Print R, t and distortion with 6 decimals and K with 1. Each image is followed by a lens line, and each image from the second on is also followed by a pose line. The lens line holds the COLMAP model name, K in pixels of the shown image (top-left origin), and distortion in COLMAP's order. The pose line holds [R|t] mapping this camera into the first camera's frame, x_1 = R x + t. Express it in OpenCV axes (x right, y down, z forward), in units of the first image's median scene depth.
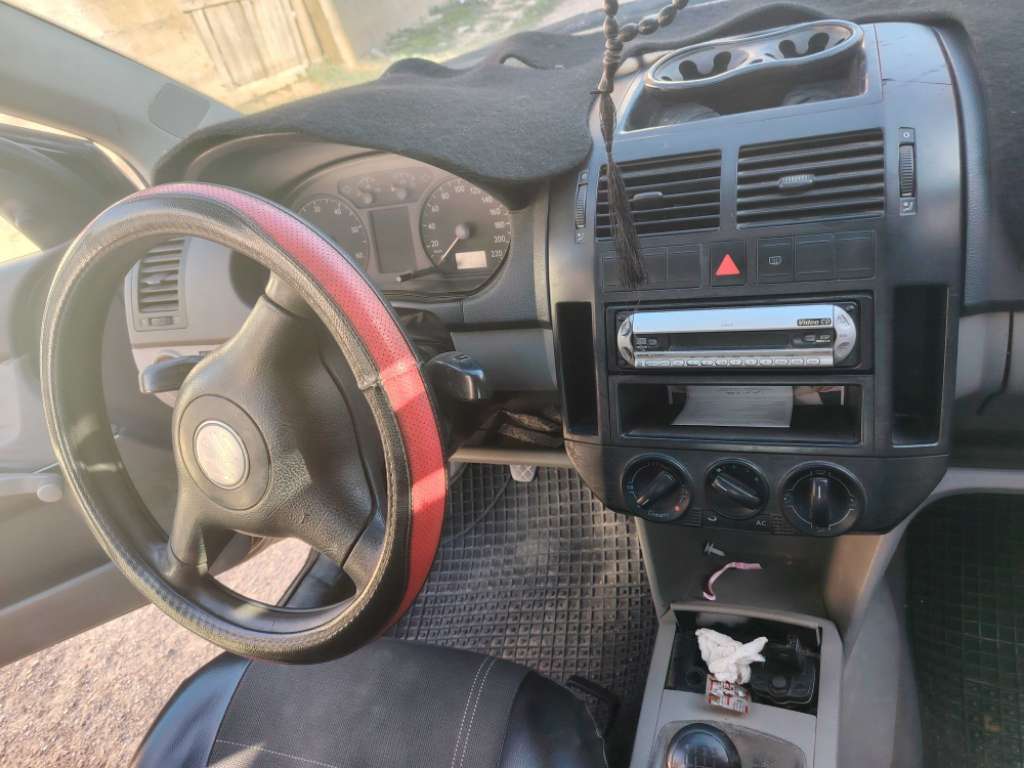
lens RADIAL K [[727.2, 0, 512.2], [0, 727.2, 360.1], [0, 0, 1]] dist [0.000314, -0.001156]
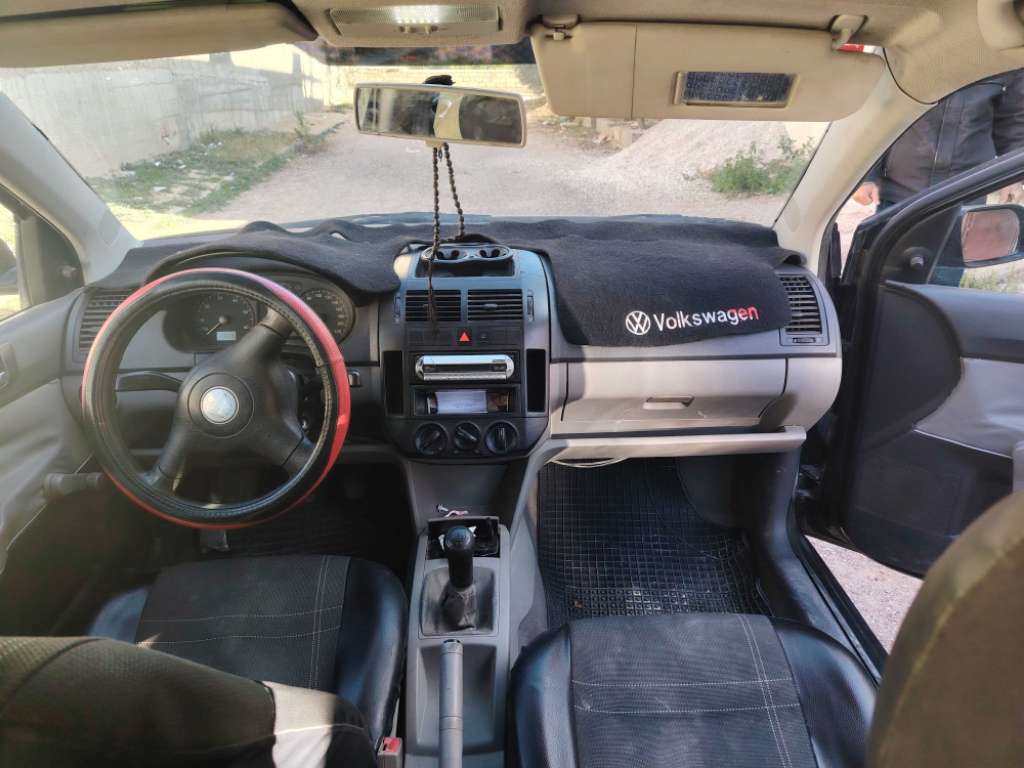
lens RADIAL K [[727.1, 0, 512.0], [0, 727.1, 384.0], [0, 0, 1]] dist [0.006851, -0.003324]
pose [[0.894983, 0.071672, 0.440306, -0.548056], [0.020373, 0.979413, -0.200836, 0.458350], [-0.445636, 0.188715, 0.875097, -1.020027]]
